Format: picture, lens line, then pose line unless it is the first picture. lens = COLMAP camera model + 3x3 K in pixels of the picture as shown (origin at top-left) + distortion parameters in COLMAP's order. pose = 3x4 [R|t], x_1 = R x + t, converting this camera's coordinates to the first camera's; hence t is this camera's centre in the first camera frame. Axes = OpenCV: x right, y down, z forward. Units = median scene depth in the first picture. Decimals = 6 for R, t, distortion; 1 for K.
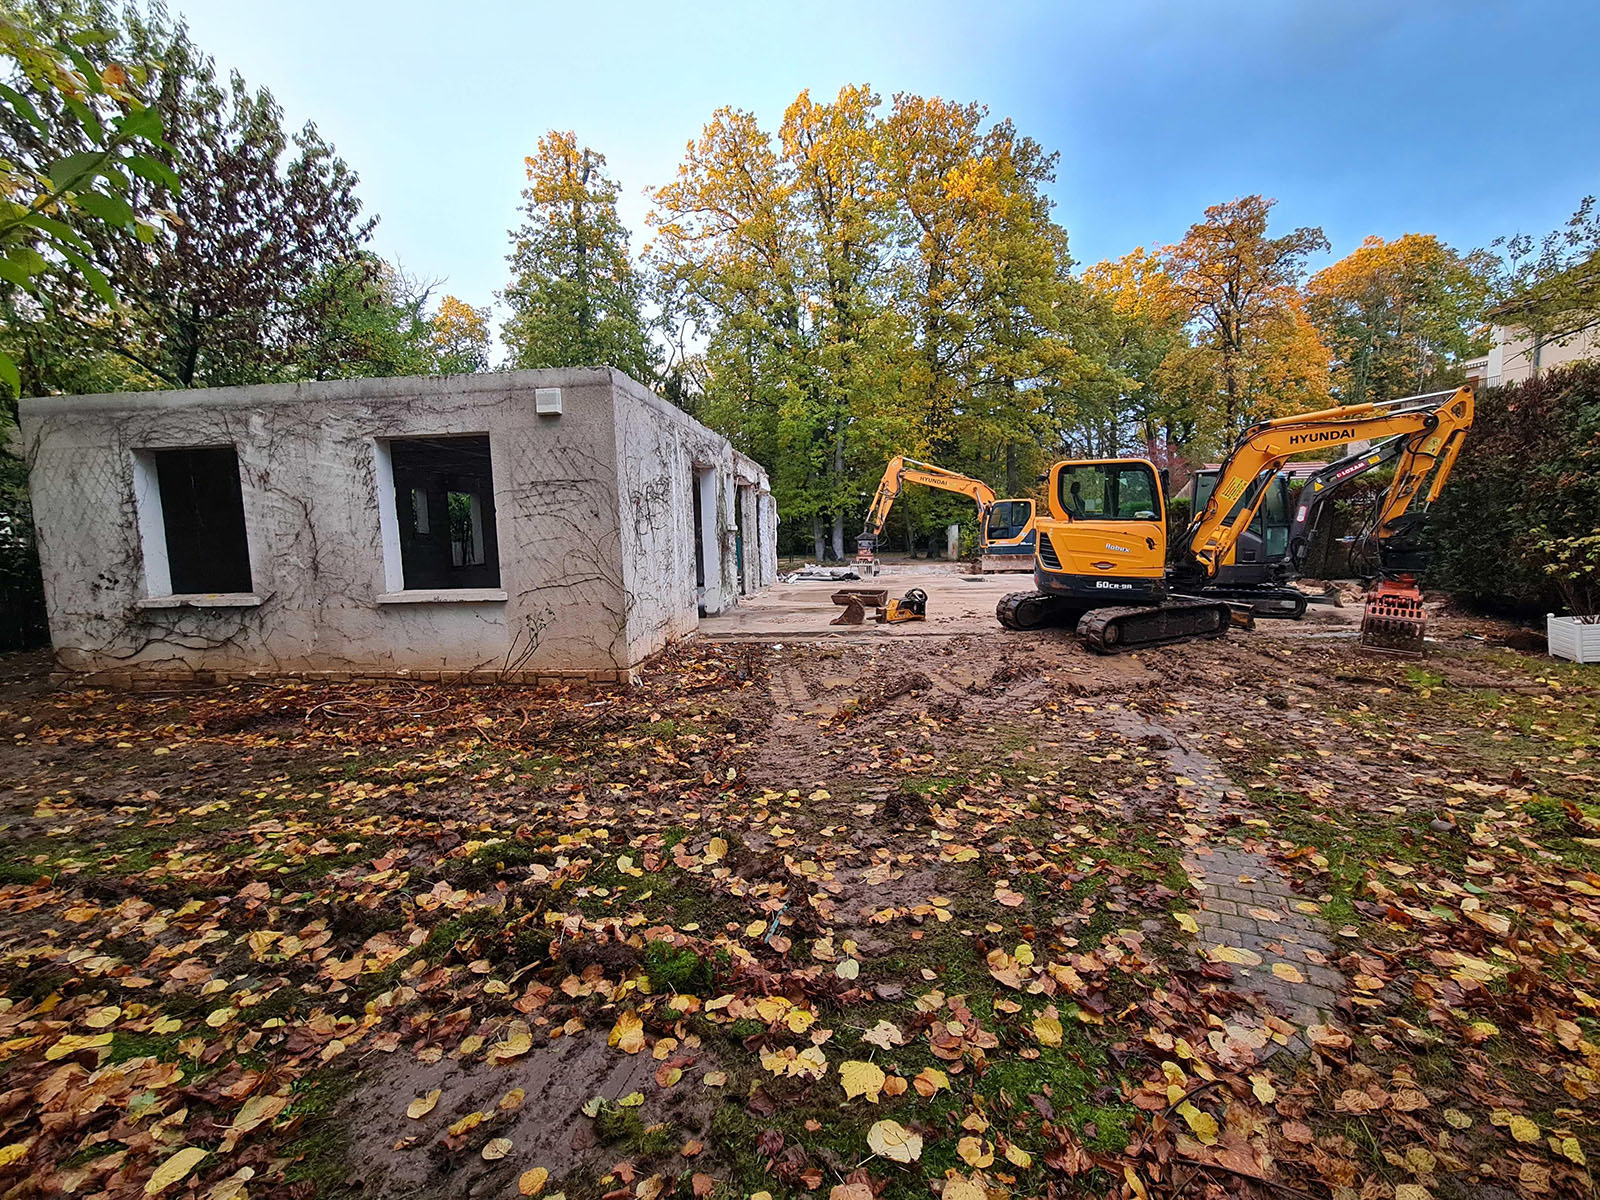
lens RADIAL K [[649.7, 0, 791.8], [0, 649.7, 595.5], [0, 0, 1]] dist [-0.007464, 0.000447]
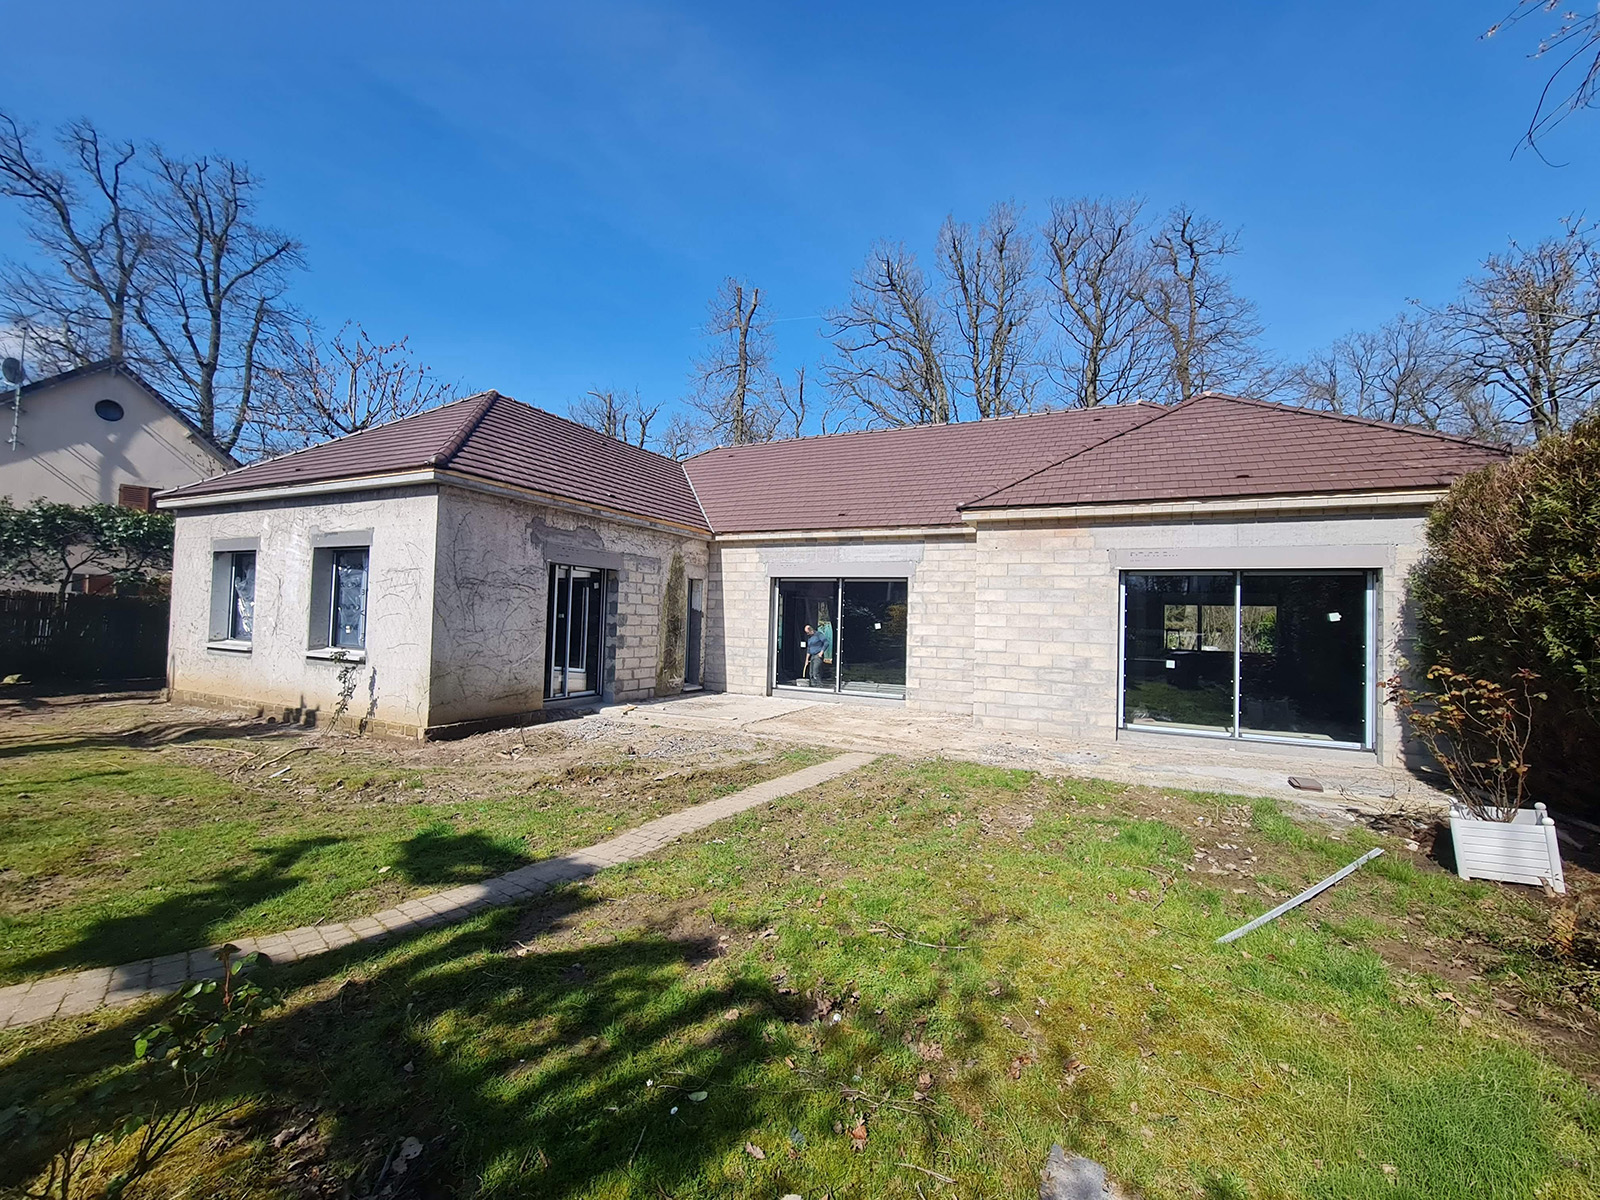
lens RADIAL K [[649.7, 0, 795.4], [0, 649.7, 597.9], [0, 0, 1]] dist [-0.007464, 0.000447]
pose [[0.936077, 0.045683, -0.348818, 0.500167], [-0.090980, 0.989237, -0.114596, -0.028049], [0.339828, 0.139006, 0.930158, 0.055860]]
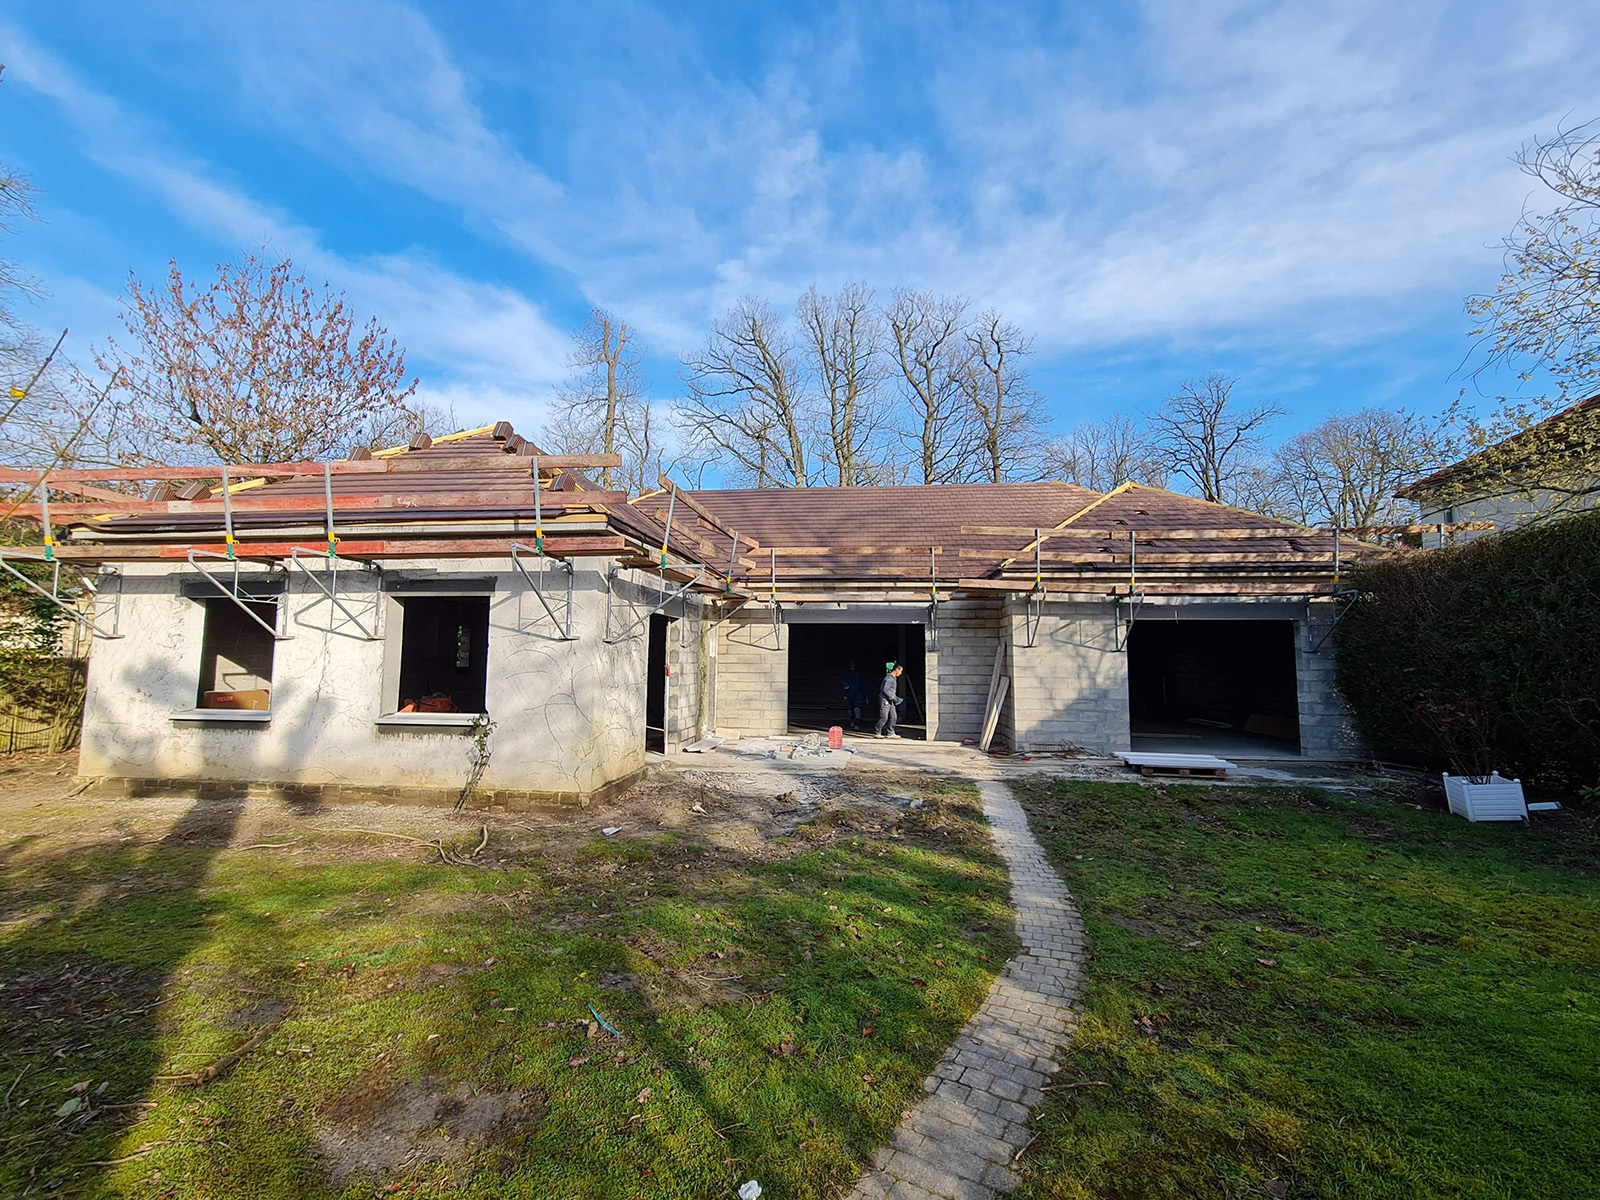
lens RADIAL K [[649.7, 0, 791.7], [0, 649.7, 597.5], [0, 0, 1]] dist [-0.007464, 0.000447]
pose [[0.999052, 0.035839, -0.024698, 0.083724], [-0.039863, 0.981242, -0.188611, -0.010922], [0.017475, 0.189417, 0.981741, -0.096265]]
